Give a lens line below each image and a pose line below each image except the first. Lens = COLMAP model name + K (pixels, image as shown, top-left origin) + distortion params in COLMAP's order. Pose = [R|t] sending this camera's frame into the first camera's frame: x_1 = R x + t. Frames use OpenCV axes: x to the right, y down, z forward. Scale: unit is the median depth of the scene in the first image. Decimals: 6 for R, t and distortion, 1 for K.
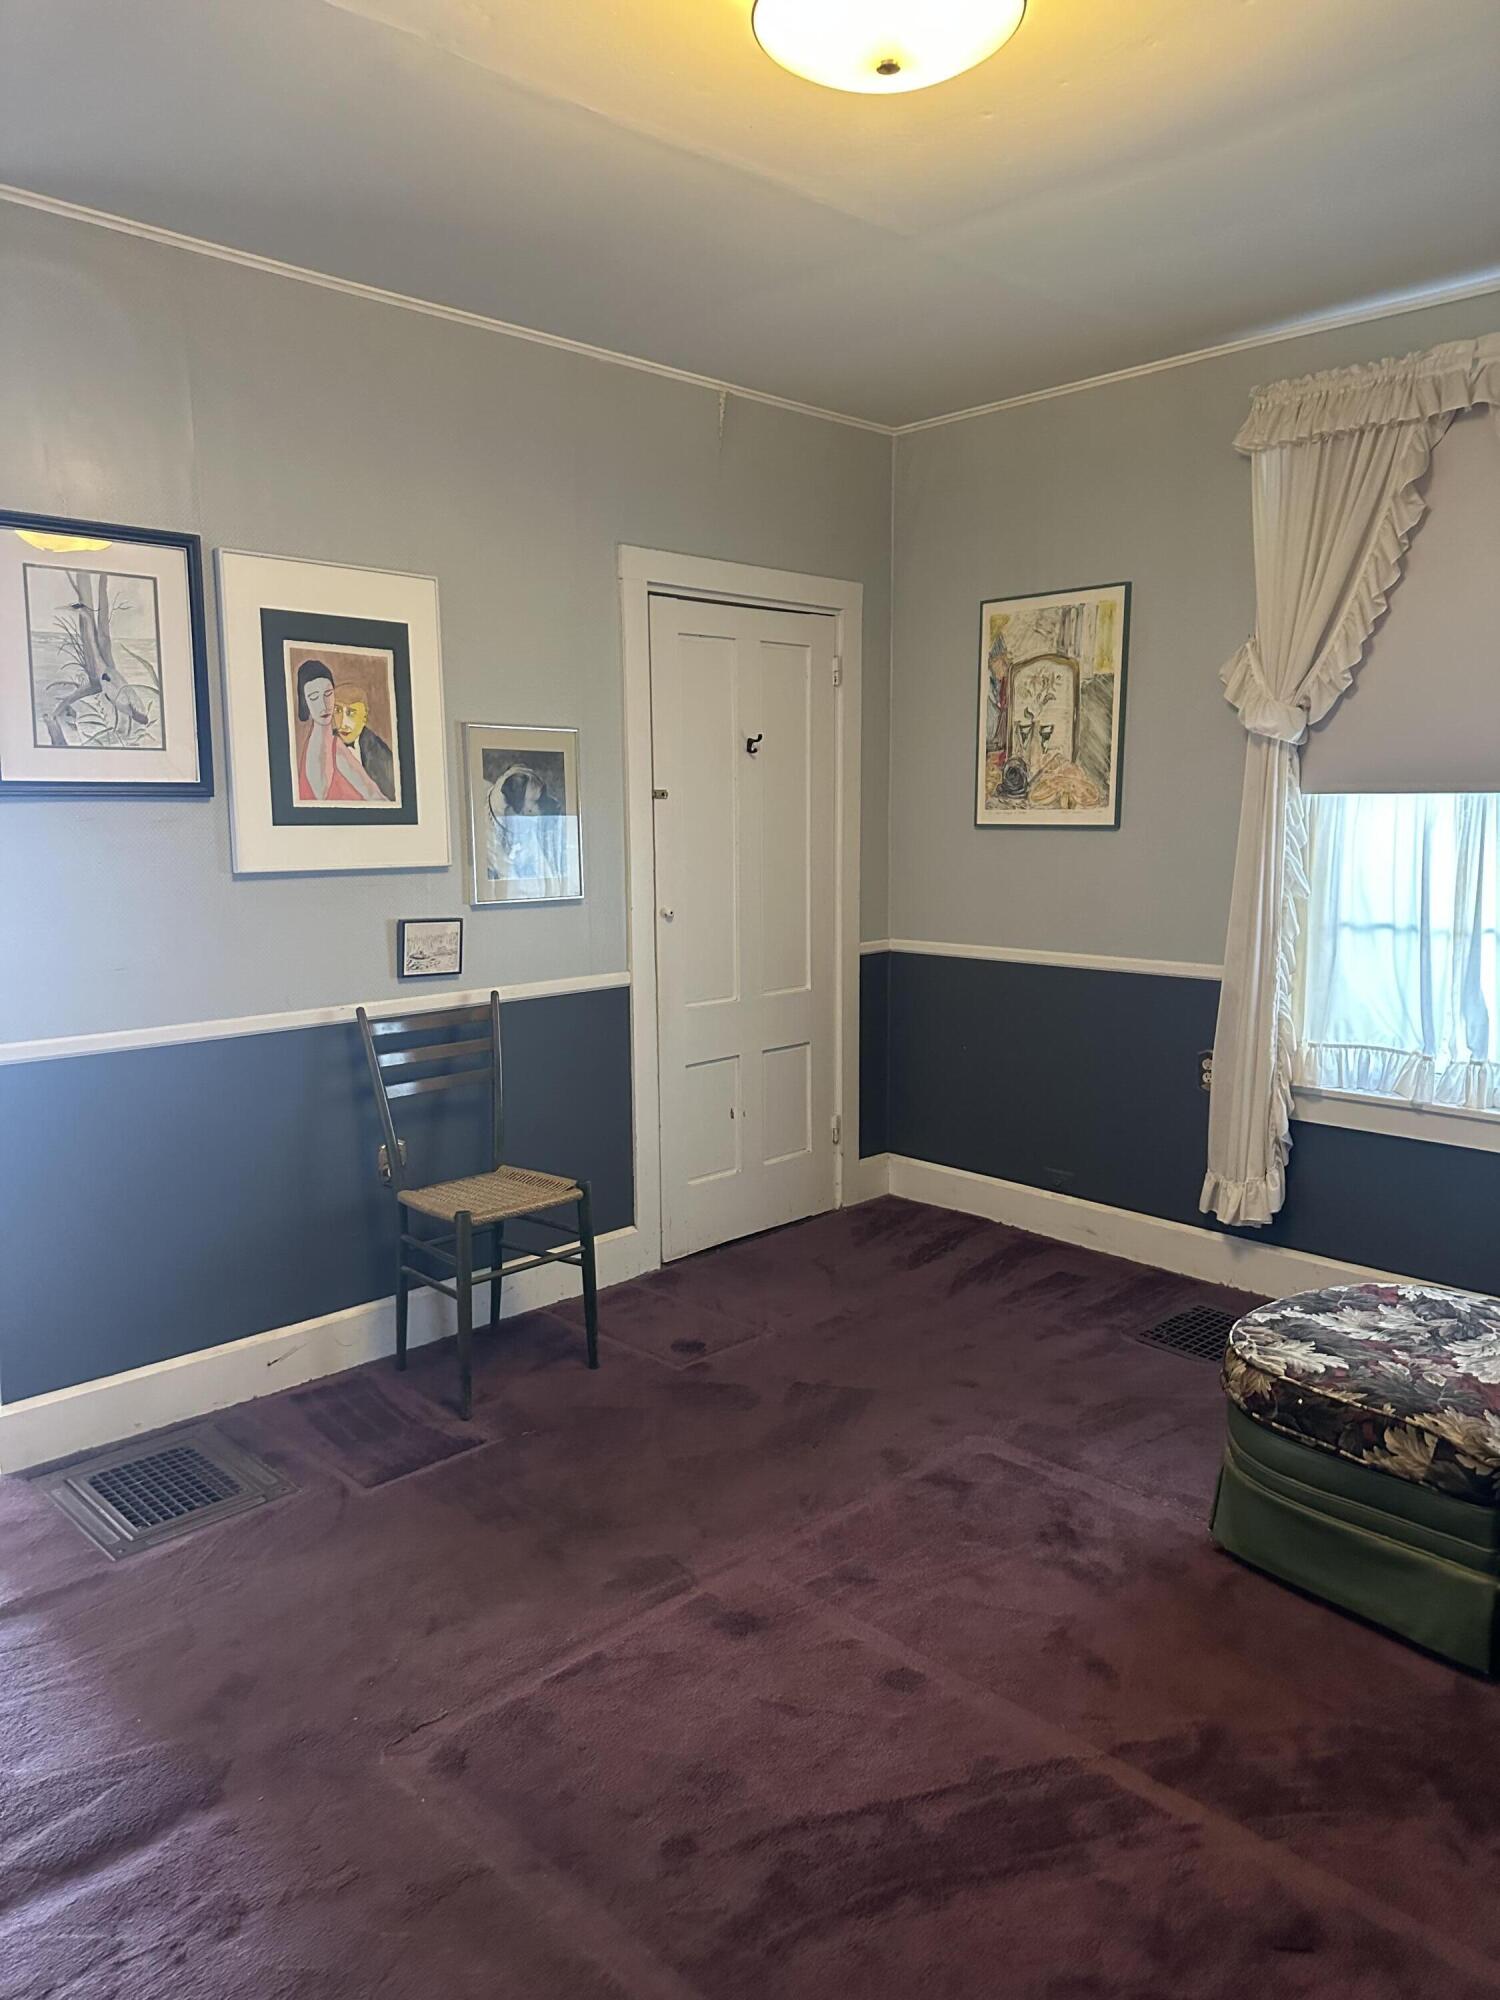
lens RADIAL K [[1402.2, 0, 733.6], [0, 1402.2, 1002.5], [0, 0, 1]] dist [0.011842, 0.001047]
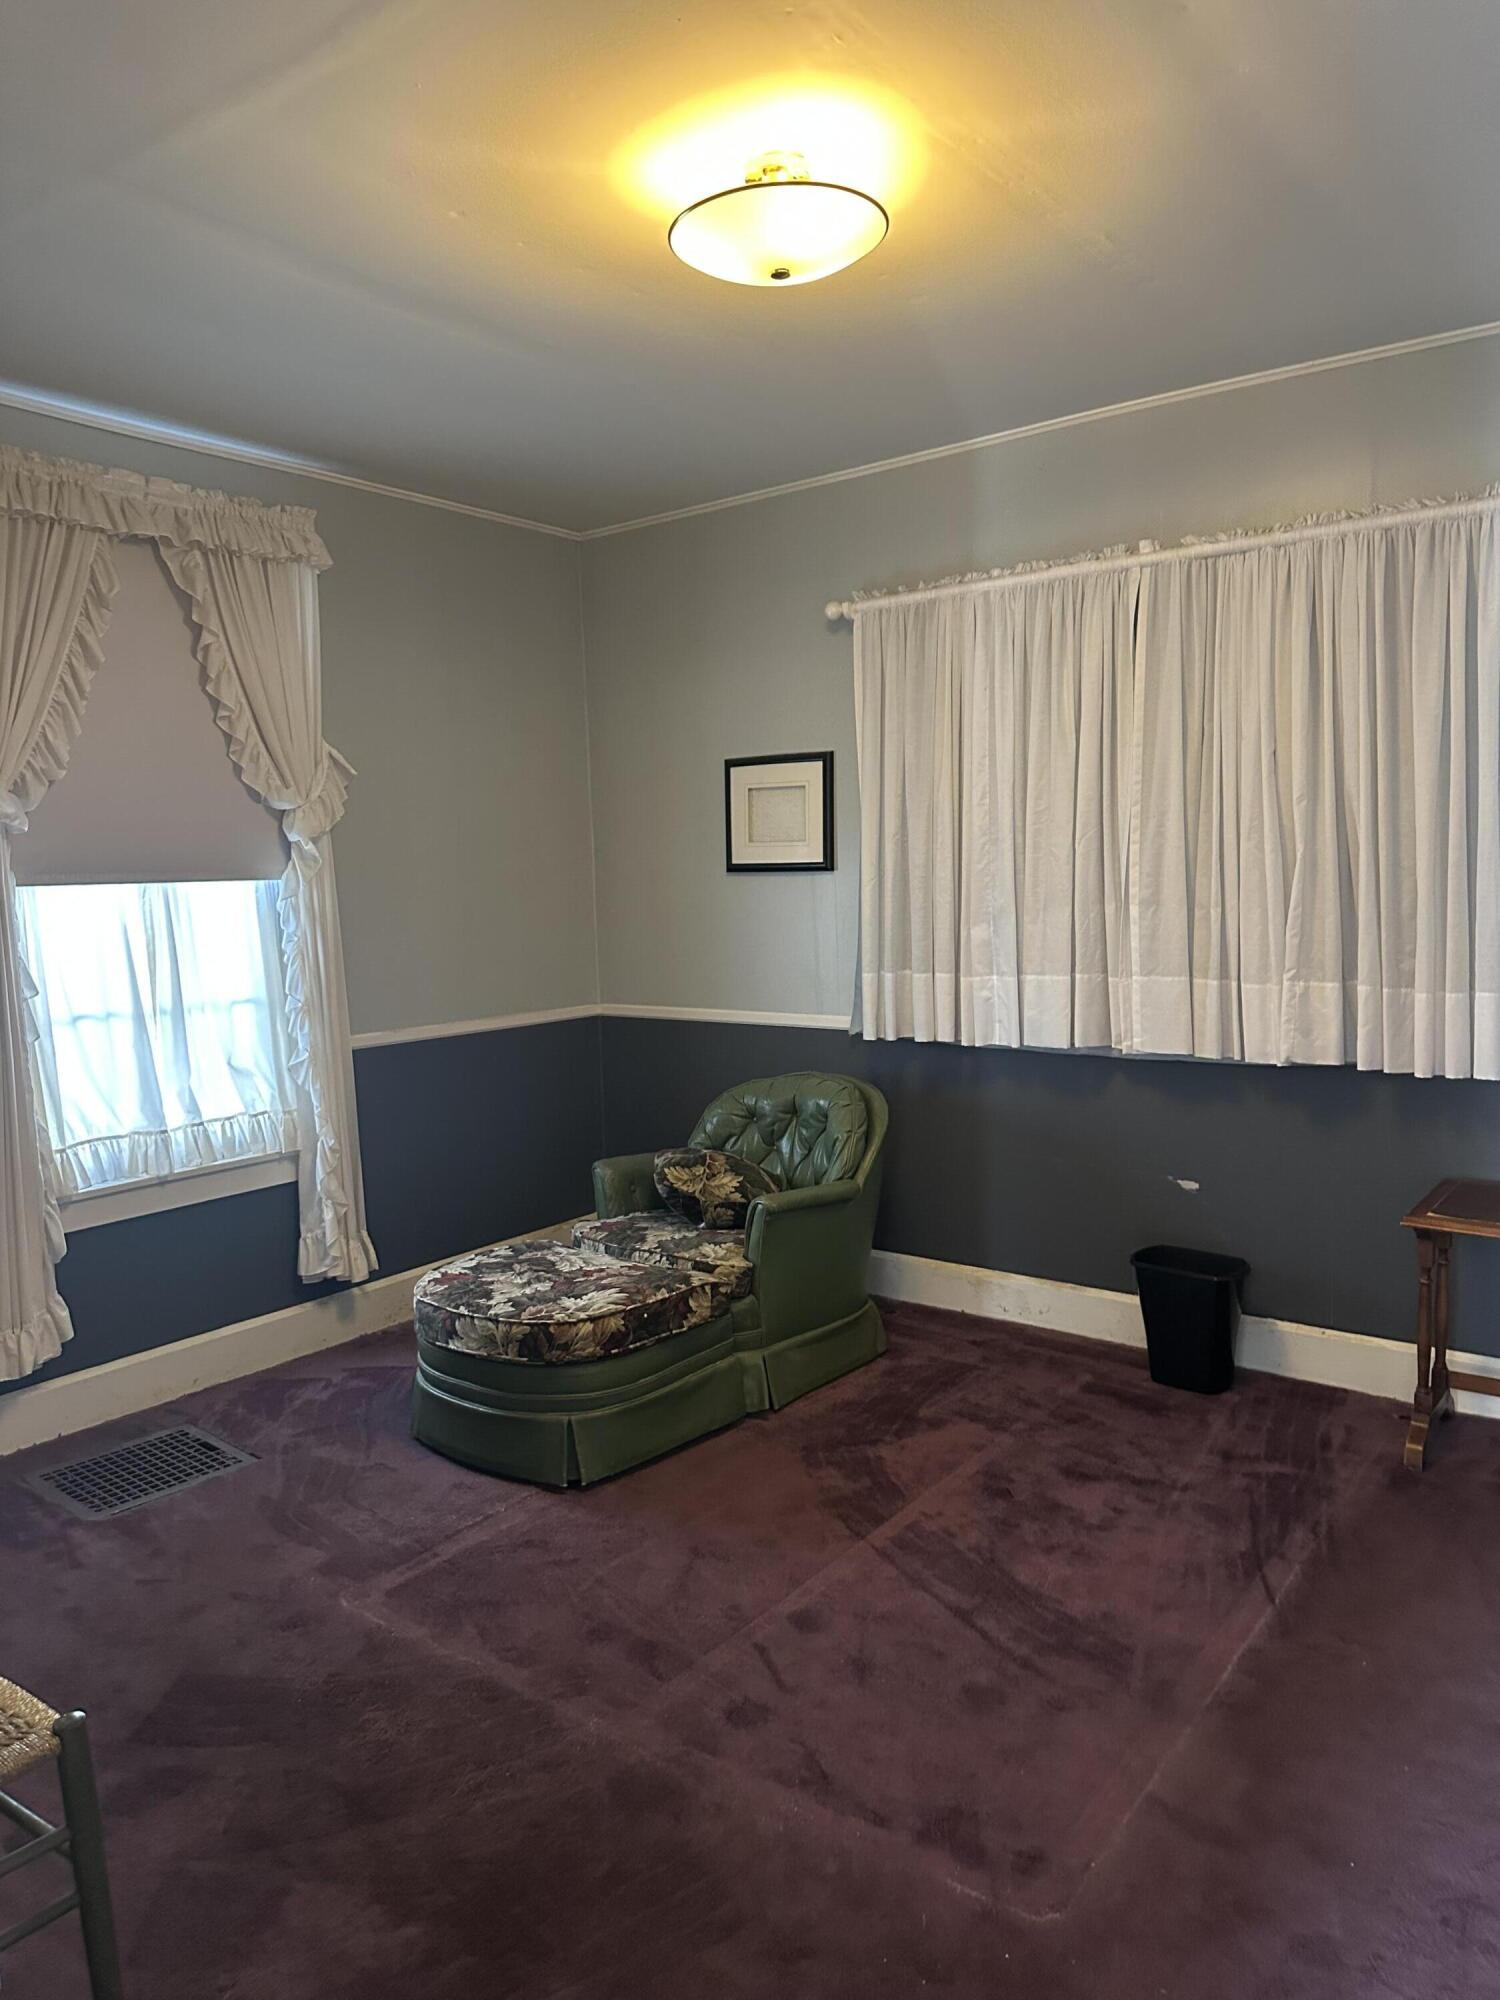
lens RADIAL K [[1402.2, 0, 733.6], [0, 1402.2, 1002.5], [0, 0, 1]] dist [0.011842, 0.001047]
pose [[-0.144169, -0.073166, 0.986844, -0.725047], [0.184080, 0.977873, 0.099393, -0.097634], [-0.972281, 0.195988, -0.127511, 0.841065]]
